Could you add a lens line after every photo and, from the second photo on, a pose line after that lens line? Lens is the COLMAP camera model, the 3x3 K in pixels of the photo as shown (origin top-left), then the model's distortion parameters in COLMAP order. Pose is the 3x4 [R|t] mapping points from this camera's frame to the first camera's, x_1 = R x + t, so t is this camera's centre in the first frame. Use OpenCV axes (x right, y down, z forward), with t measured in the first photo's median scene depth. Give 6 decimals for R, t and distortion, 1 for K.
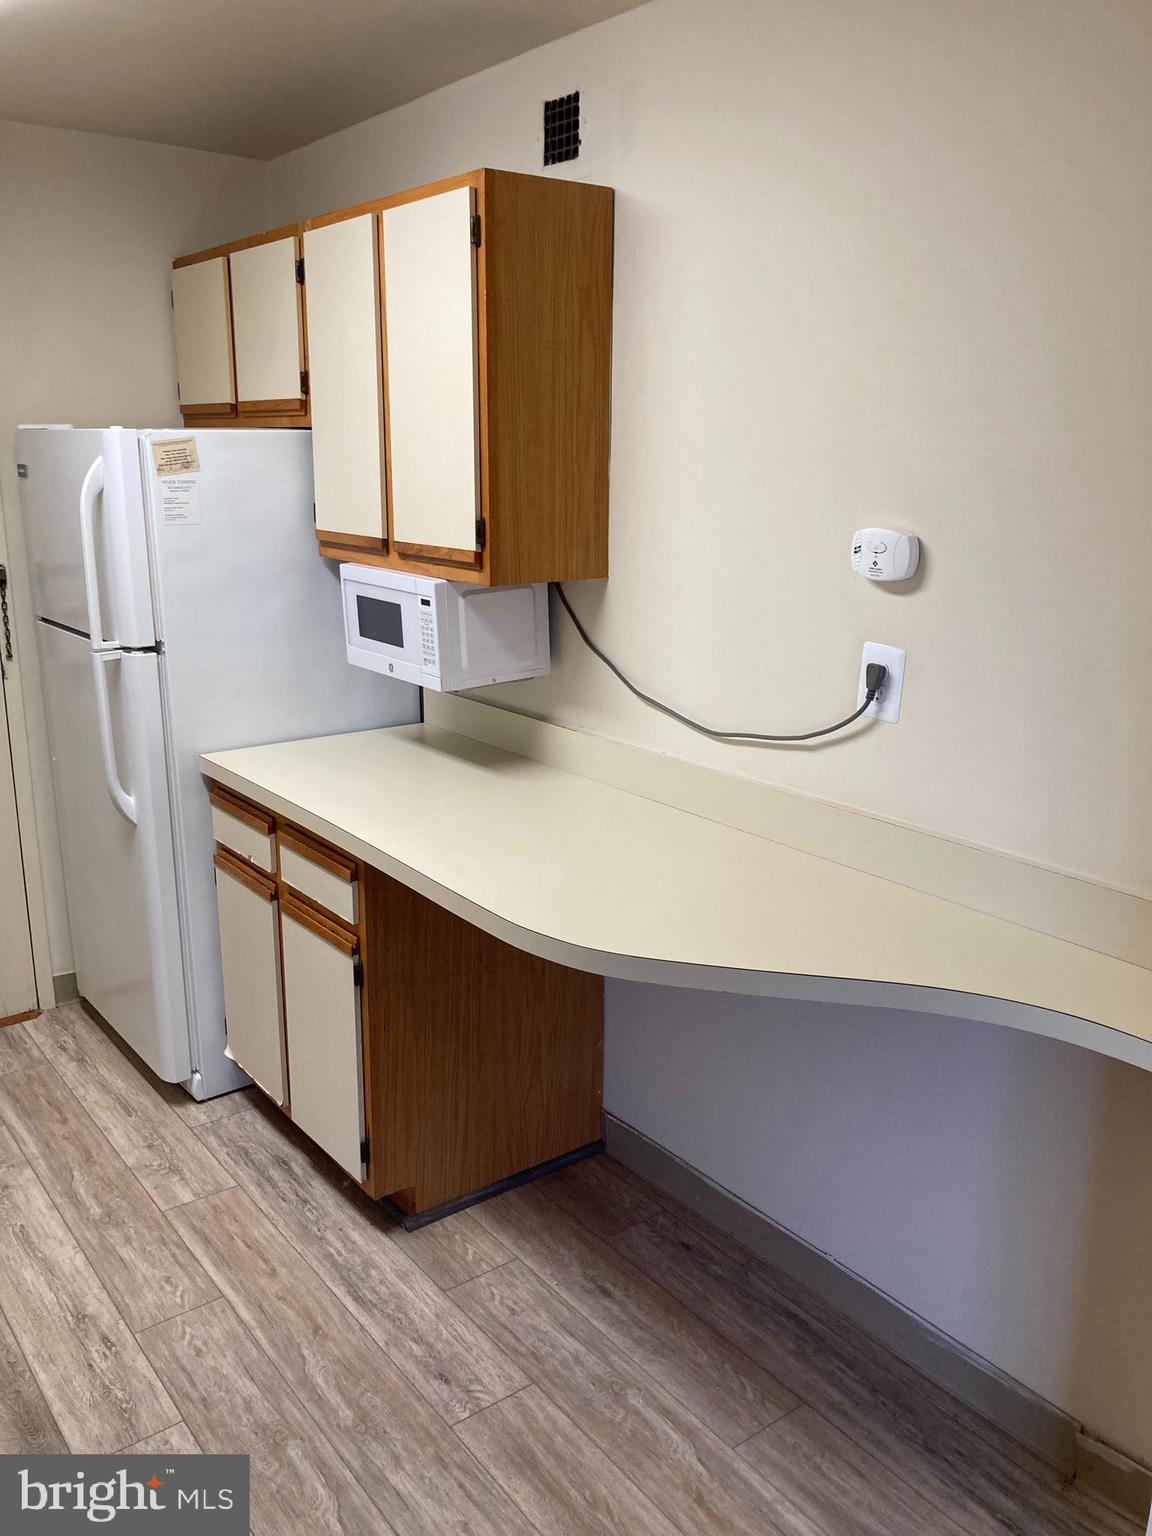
lens RADIAL K [[1242.9, 0, 566.6], [0, 1242.9, 775.3], [0, 0, 1]] dist [0.024616, -0.029593]
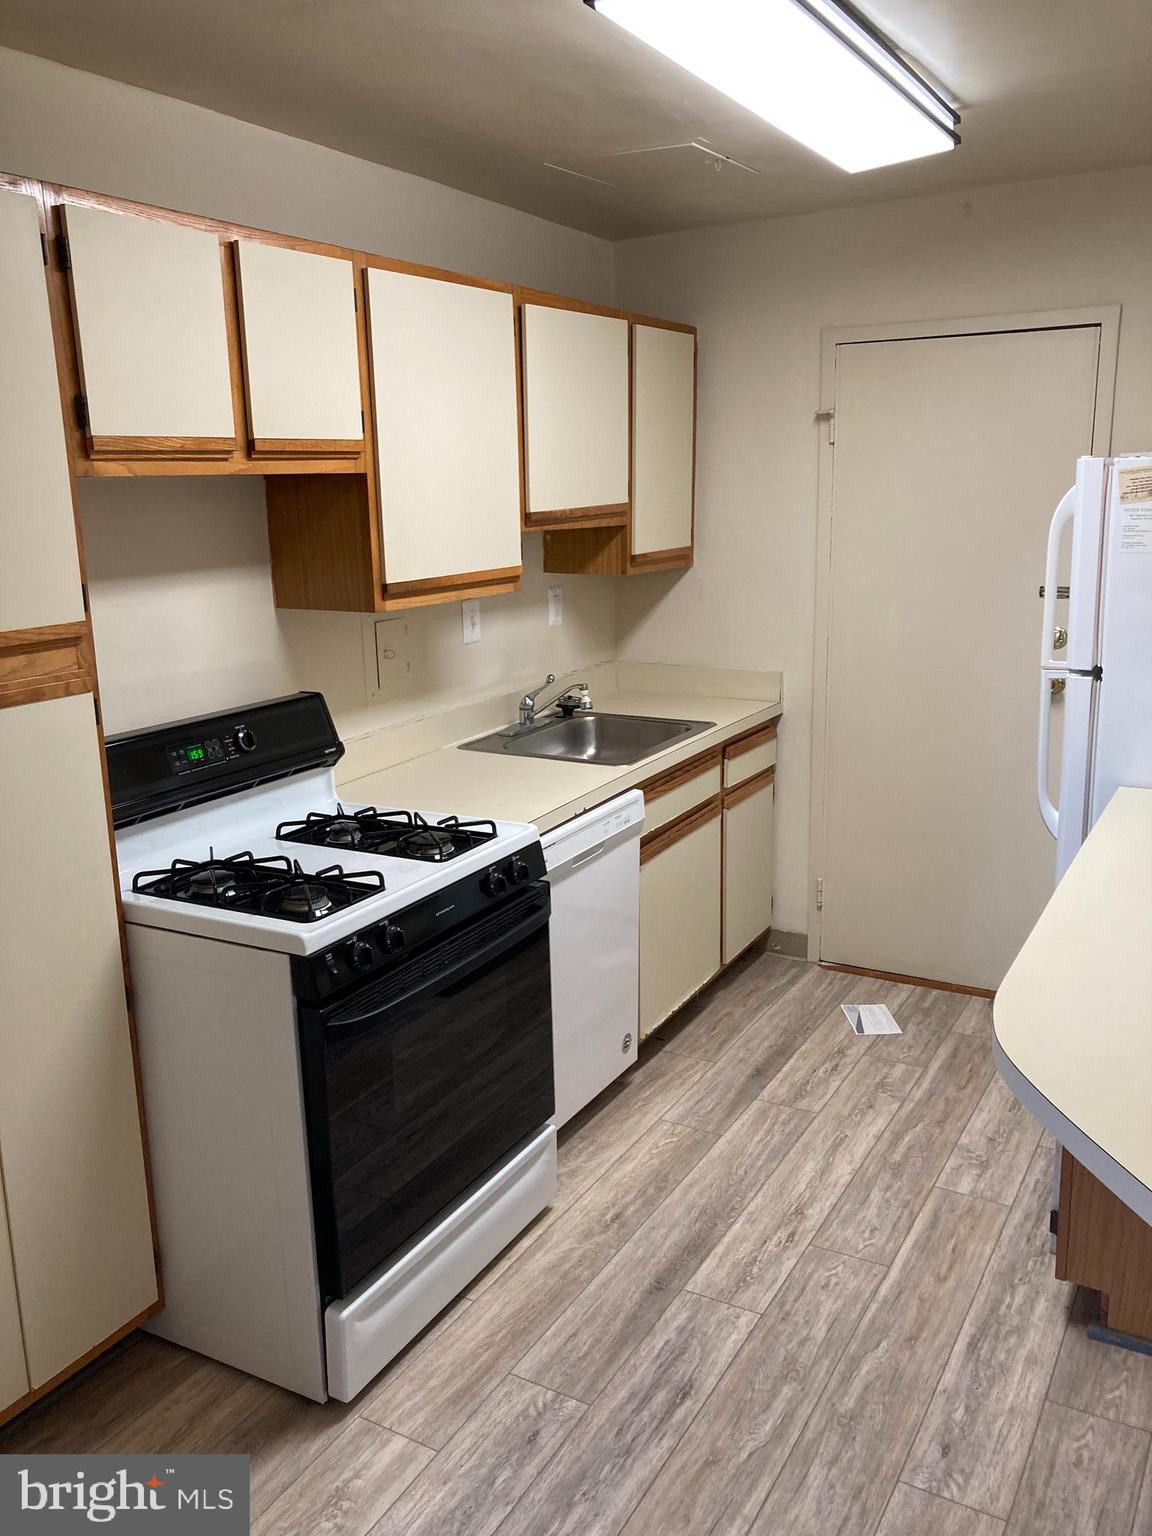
lens RADIAL K [[1242.9, 0, 588.1], [0, 1242.9, 754.5], [0, 0, 1]] dist [0.024616, -0.029593]
pose [[0.389648, 0.177563, -0.903684, 0.498273], [-0.203131, 0.973642, 0.103724, -0.067391], [0.898283, 0.143150, 0.415447, 0.251422]]
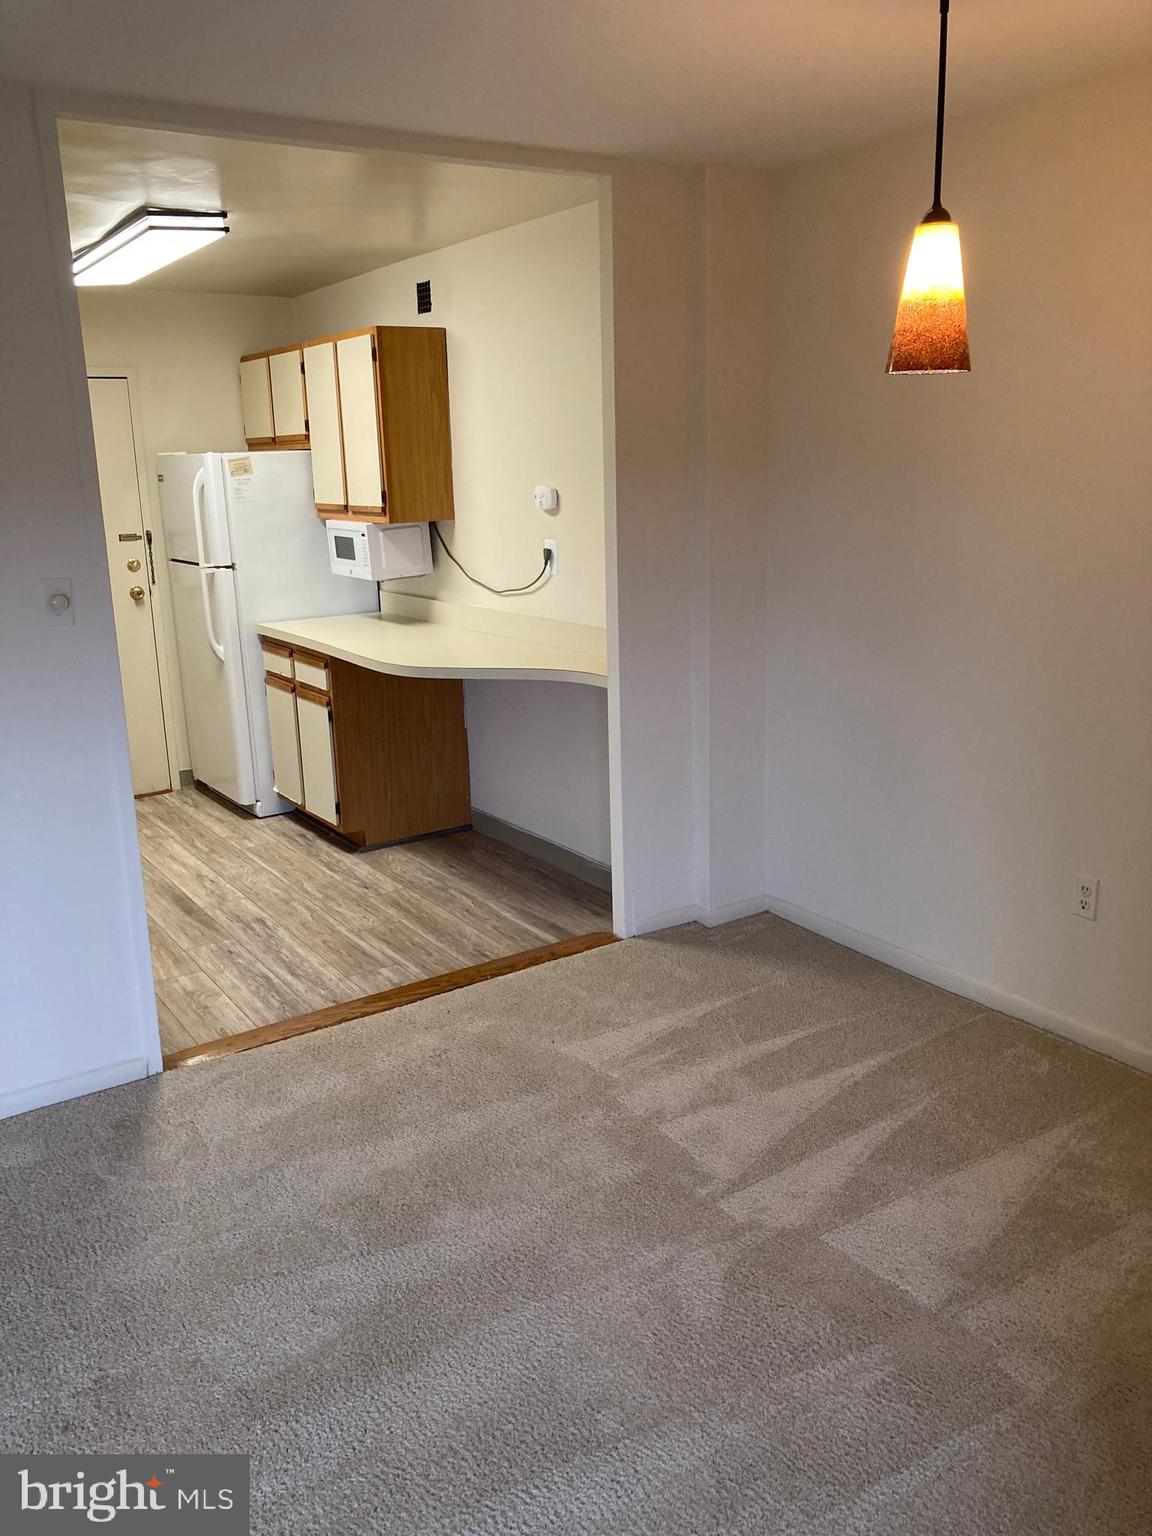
lens RADIAL K [[1242.9, 0, 579.3], [0, 1242.9, 761.1], [0, 0, 1]] dist [0.024616, -0.029593]
pose [[0.997788, -0.020847, -0.063127, 0.363179], [0.019903, 0.999681, -0.015534, 0.270837], [0.063431, 0.014244, 0.997885, -0.997125]]
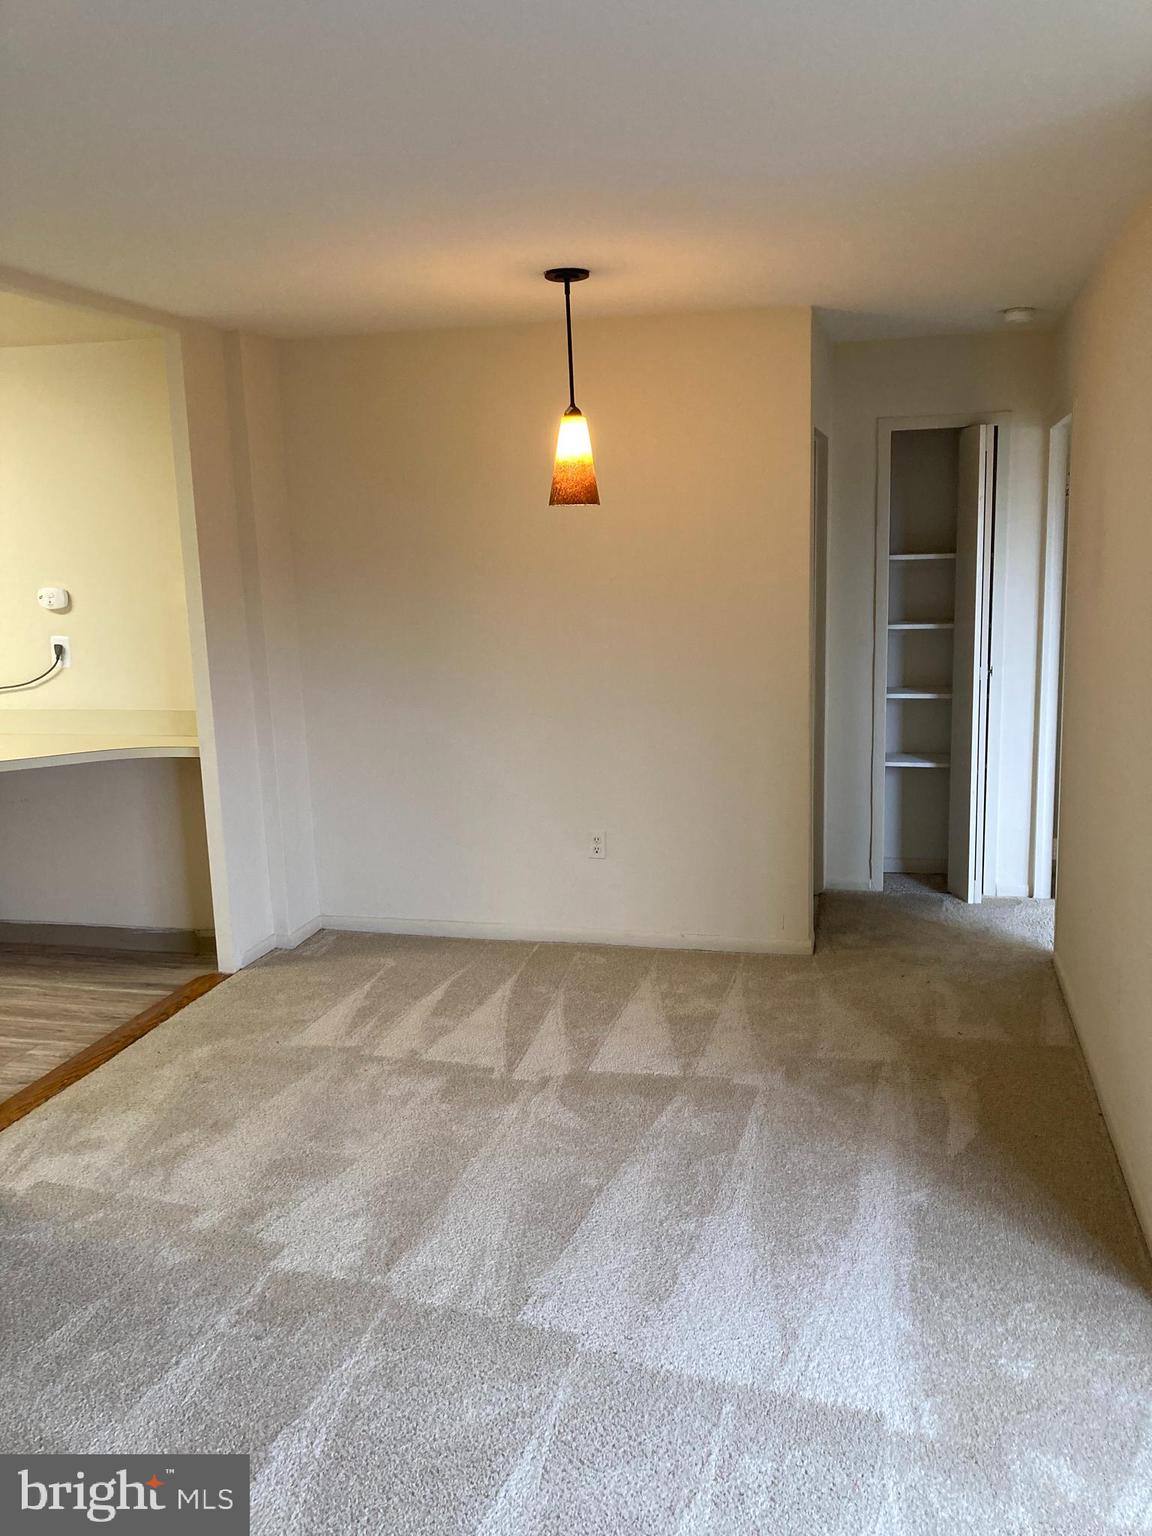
lens RADIAL K [[1242.9, 0, 595.3], [0, 1242.9, 752.3], [0, 0, 1]] dist [0.024616, -0.029593]
pose [[0.766400, -0.137712, 0.627429, -0.403147], [0.196350, 0.980223, -0.024695, 0.308527], [-0.611619, 0.142122, 0.778282, -1.200319]]
